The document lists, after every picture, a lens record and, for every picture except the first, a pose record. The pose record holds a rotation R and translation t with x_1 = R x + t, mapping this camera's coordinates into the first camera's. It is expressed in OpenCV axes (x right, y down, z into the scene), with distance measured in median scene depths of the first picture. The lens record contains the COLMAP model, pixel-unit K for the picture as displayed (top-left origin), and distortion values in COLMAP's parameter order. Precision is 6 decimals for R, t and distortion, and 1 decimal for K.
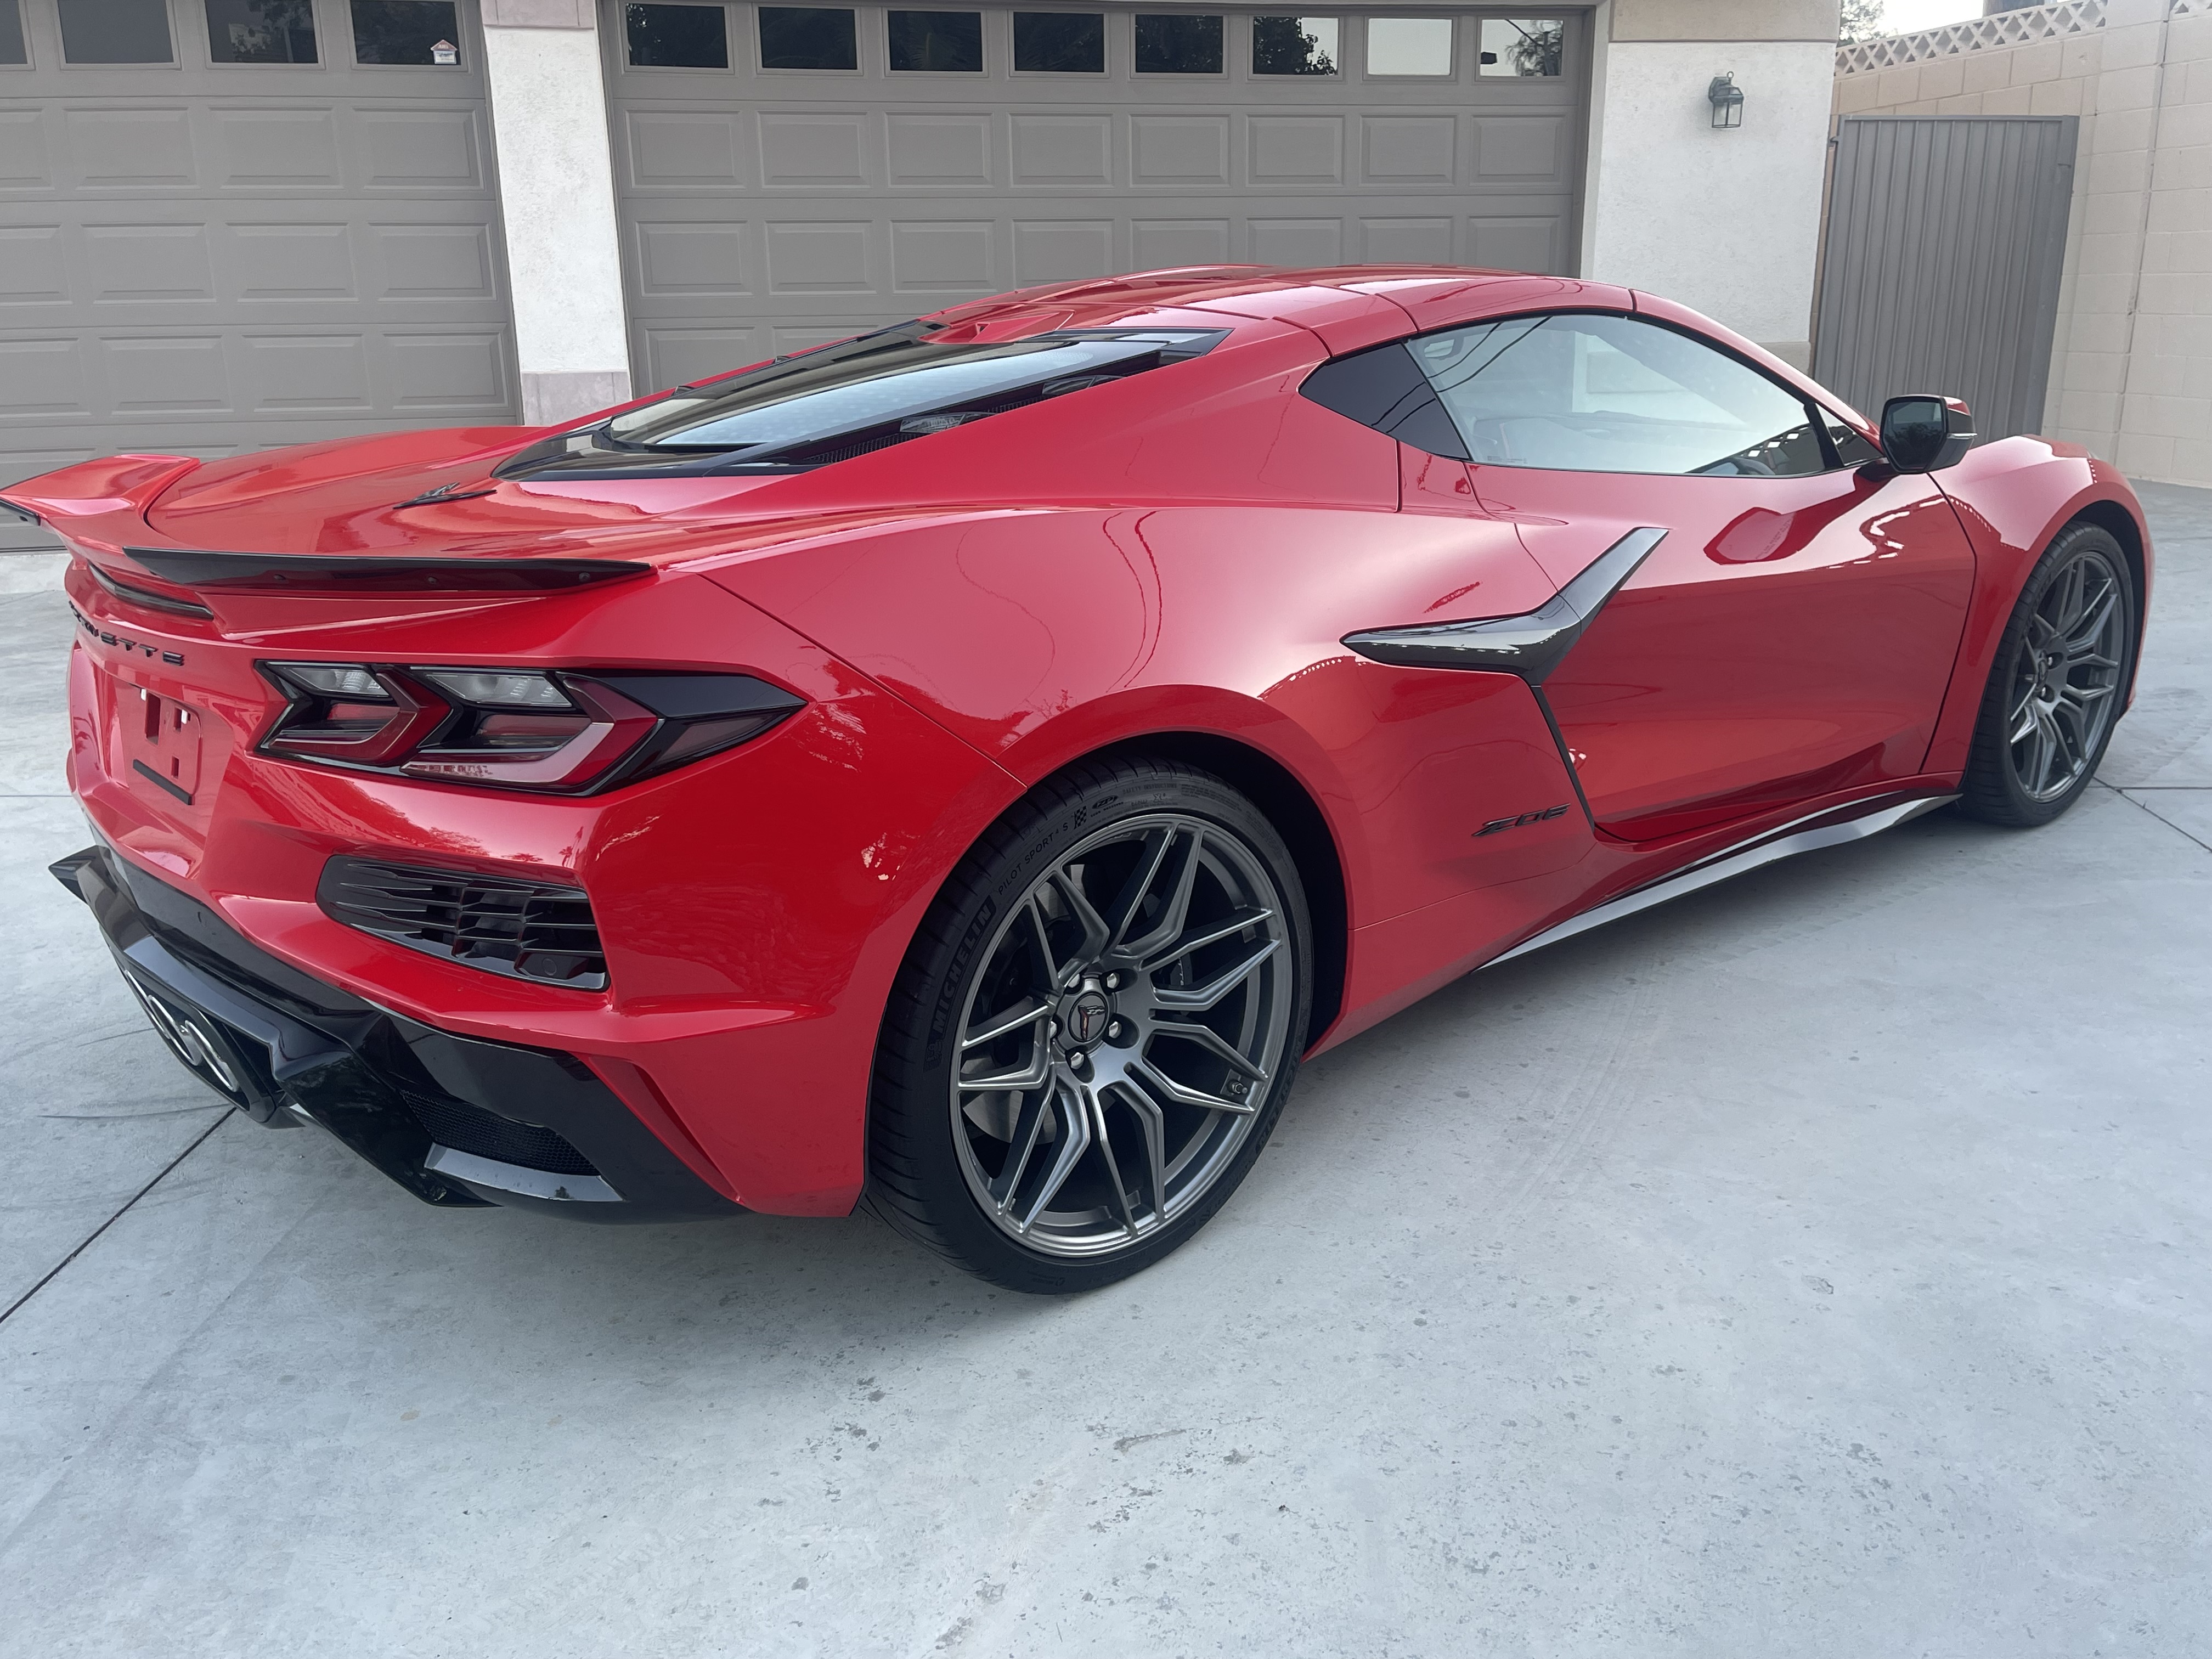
lens RADIAL K [[1814.6, 0, 1089.3], [0, 1814.6, 816.1], [0, 0, 1]] dist [0.063044, -0.092706]
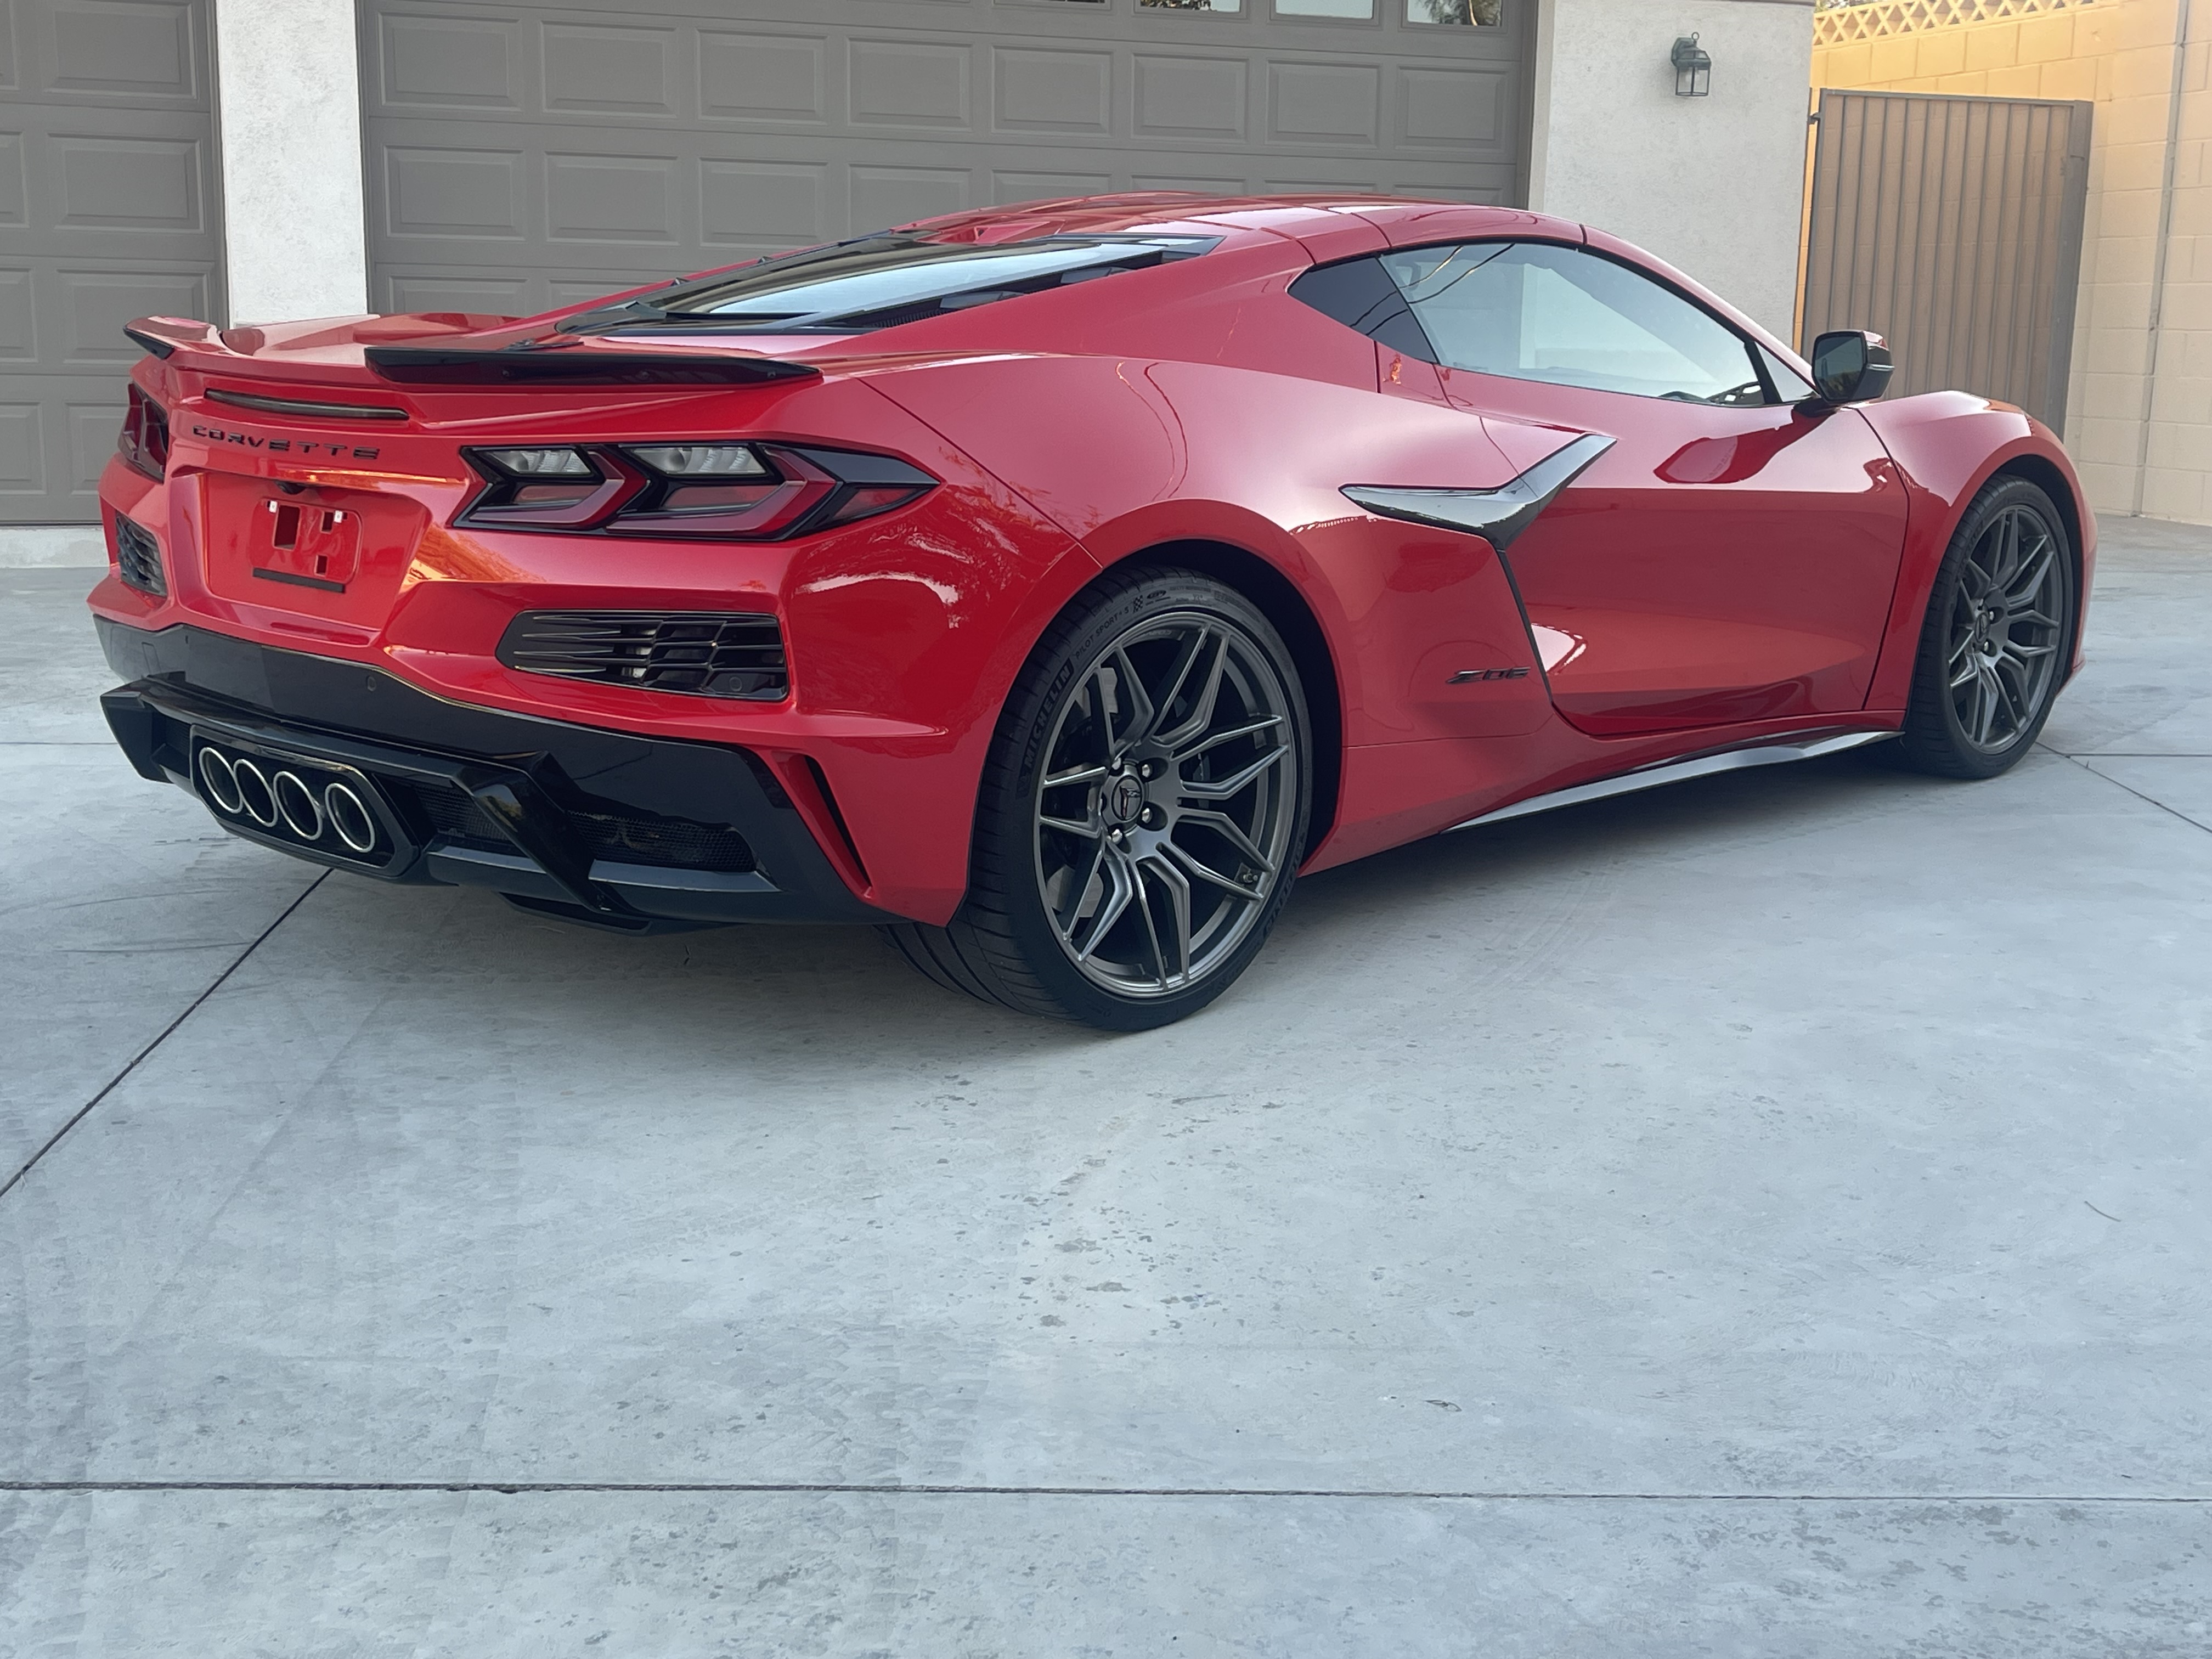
lens RADIAL K [[2653.2, 0, 1106.0], [0, 2653.2, 829.5], [0, 0, 1]] dist [0.115746, -0.395558]
pose [[0.994157, 0.016186, 0.106720, -0.186224], [-0.007169, 0.996412, -0.084335, 0.262240], [-0.107702, 0.083078, 0.990706, -0.643556]]
